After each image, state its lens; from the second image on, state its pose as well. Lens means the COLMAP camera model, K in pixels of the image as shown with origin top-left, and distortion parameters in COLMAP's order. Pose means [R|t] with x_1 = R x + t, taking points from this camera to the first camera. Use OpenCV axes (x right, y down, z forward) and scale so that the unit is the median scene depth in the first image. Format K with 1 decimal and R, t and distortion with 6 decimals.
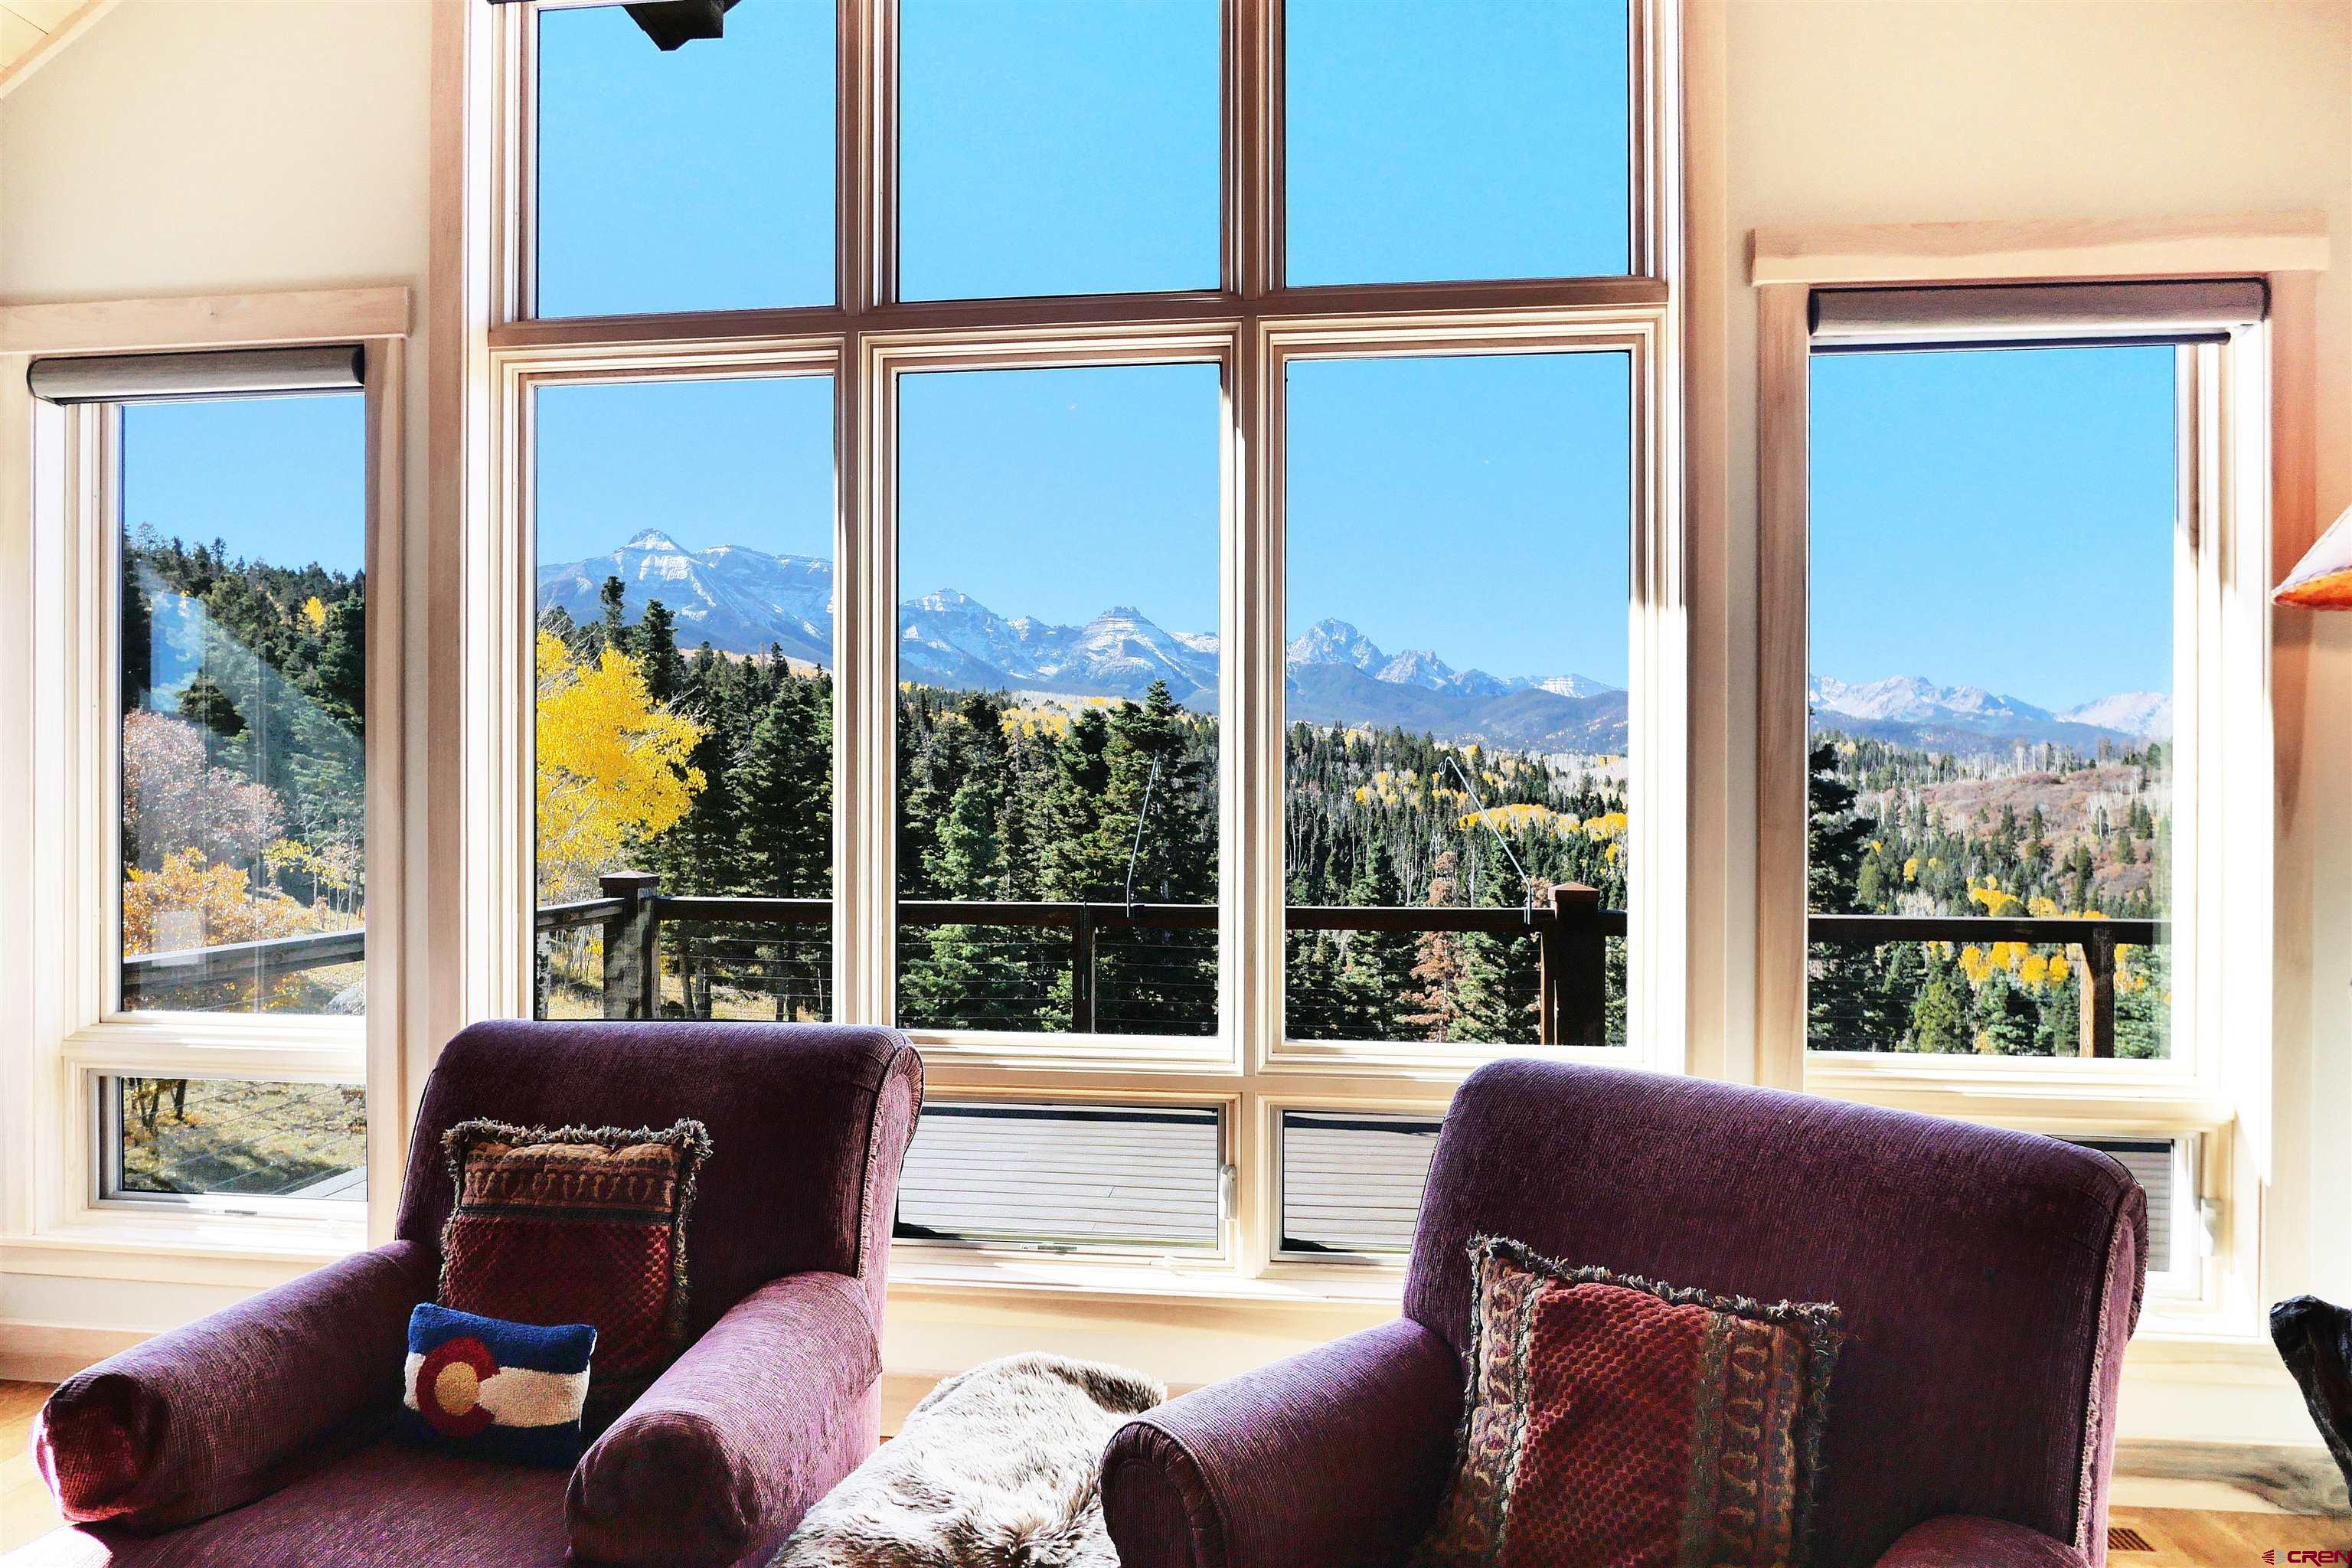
lens RADIAL K [[1317.7, 0, 1164.2], [0, 1317.7, 799.2], [0, 0, 1]] dist [-0.002987, 0.001453]
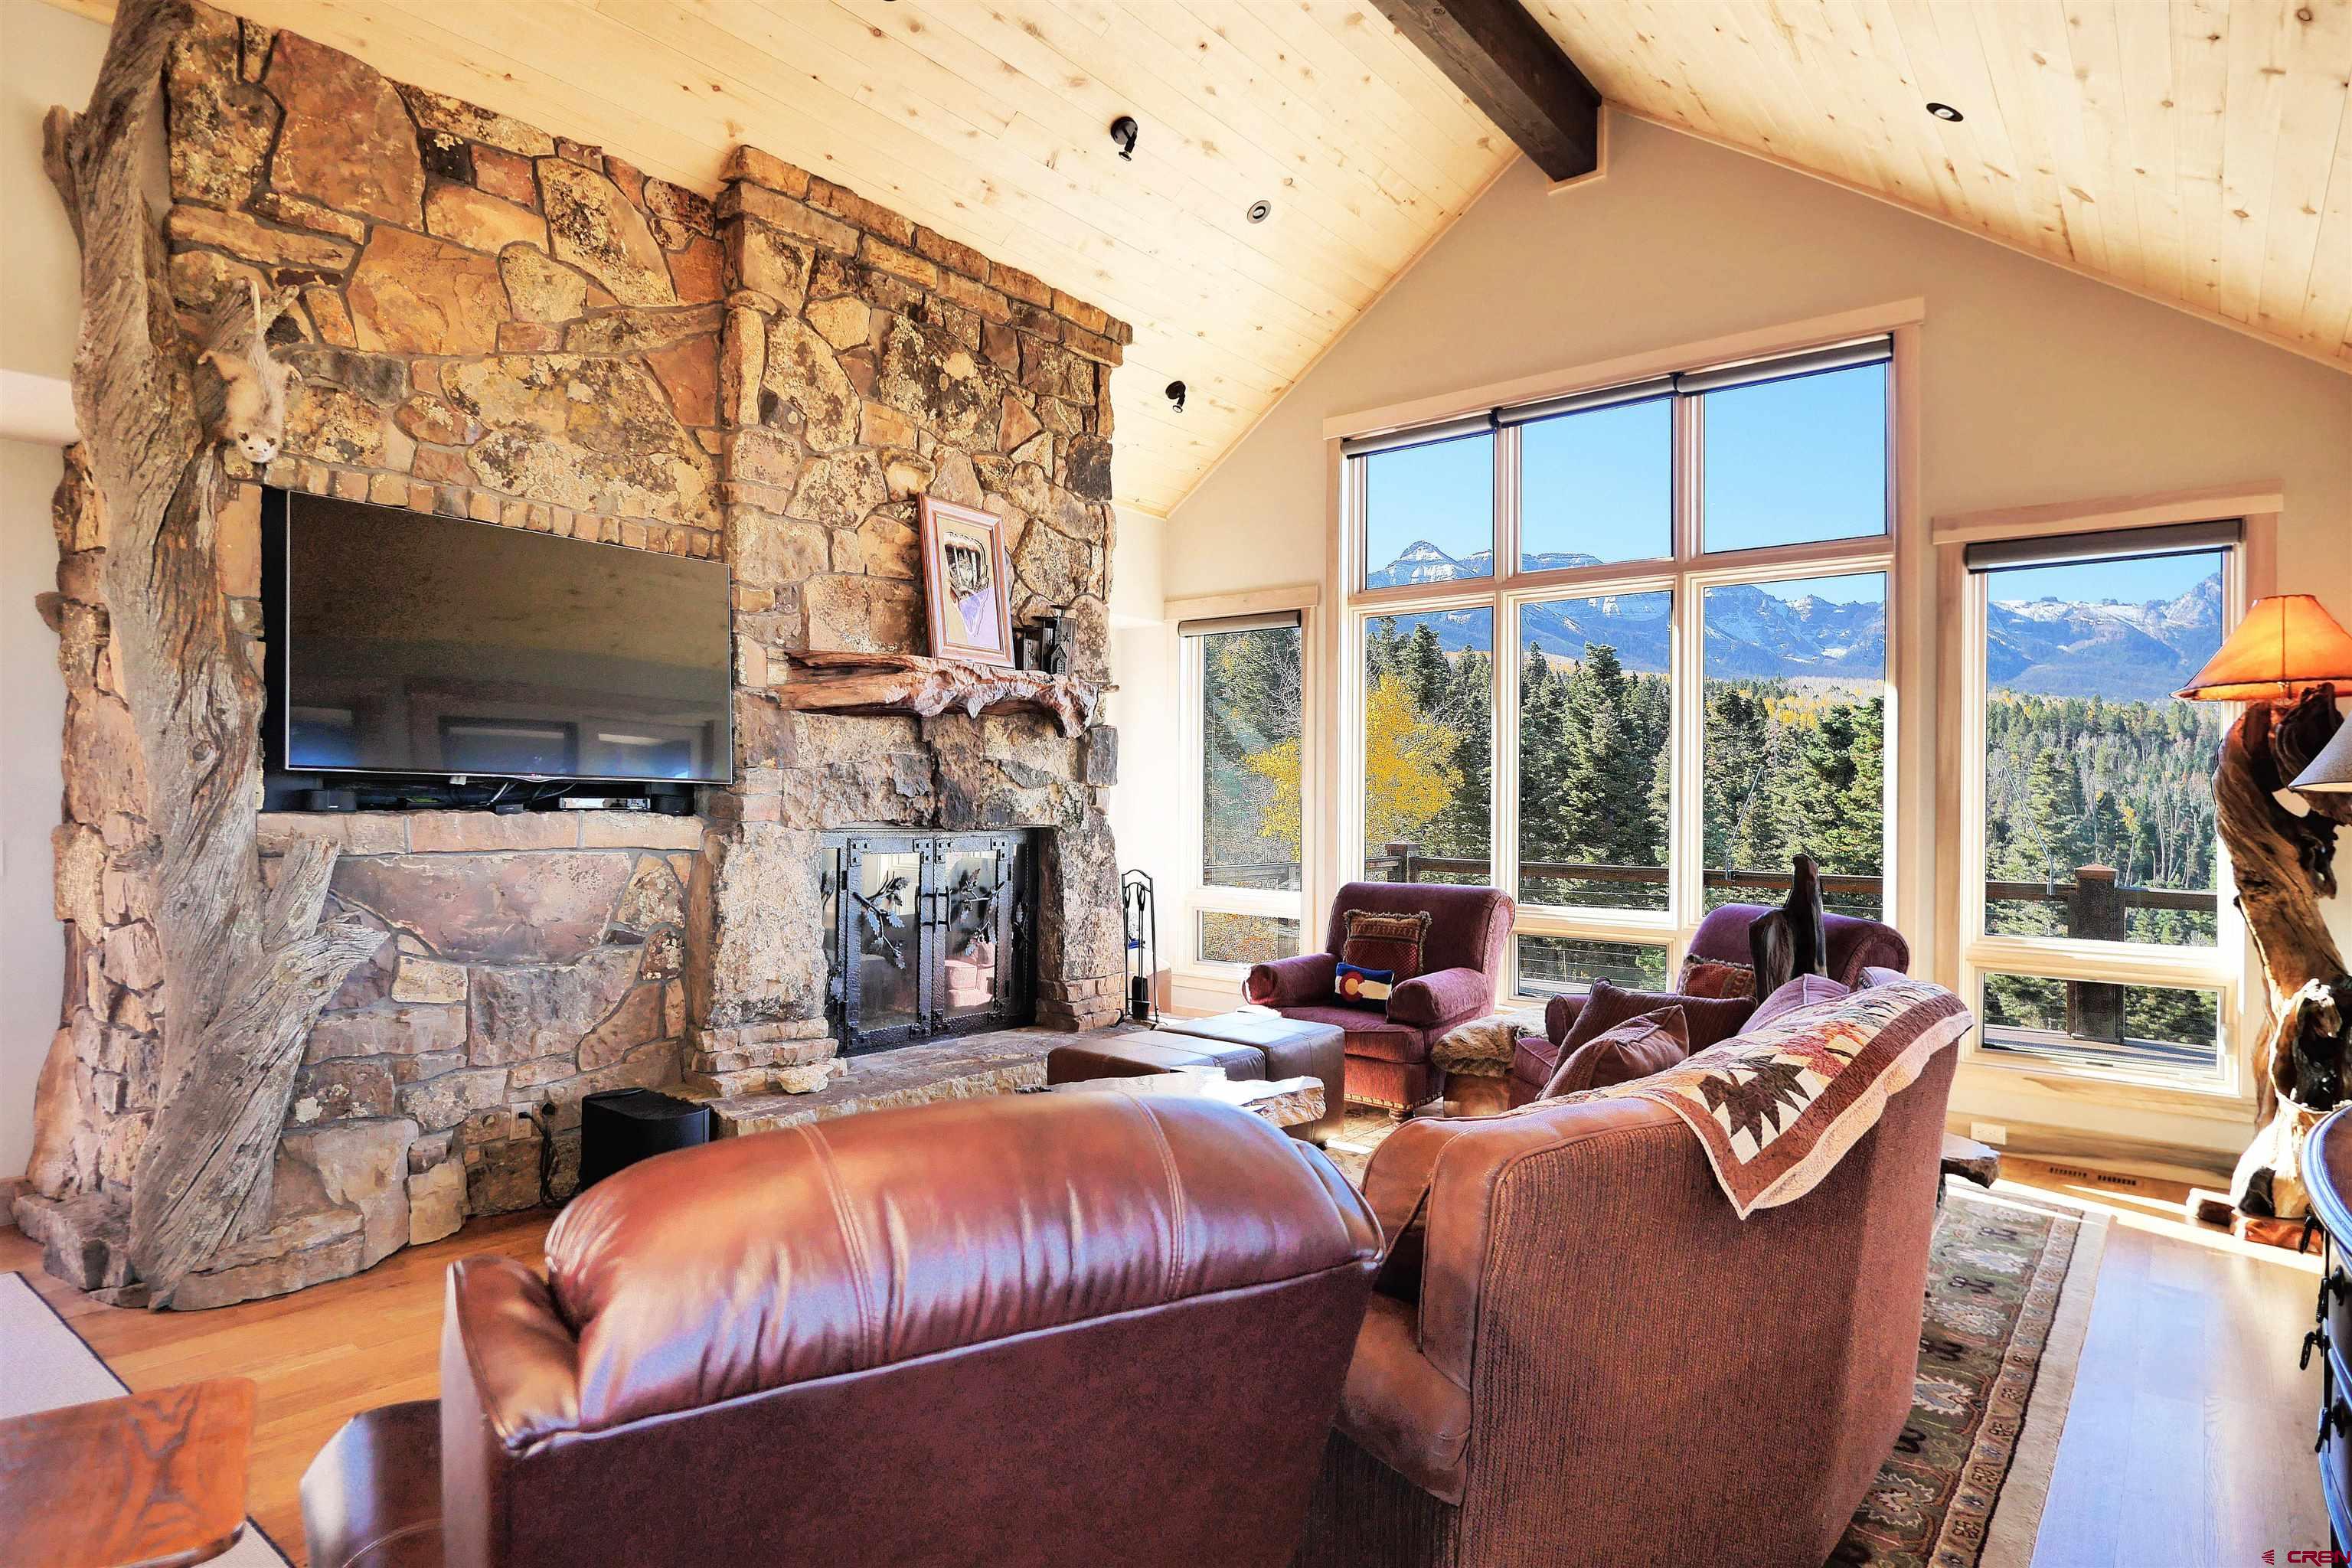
lens RADIAL K [[1317.7, 0, 1169.5], [0, 1317.7, 799.7], [0, 0, 1]] dist [-0.002987, 0.001453]
pose [[0.847610, 0.005808, -0.530588, 0.043329], [-0.003331, 0.999979, 0.005623, -0.000685], [0.530609, -0.002999, 0.847611, -0.108198]]
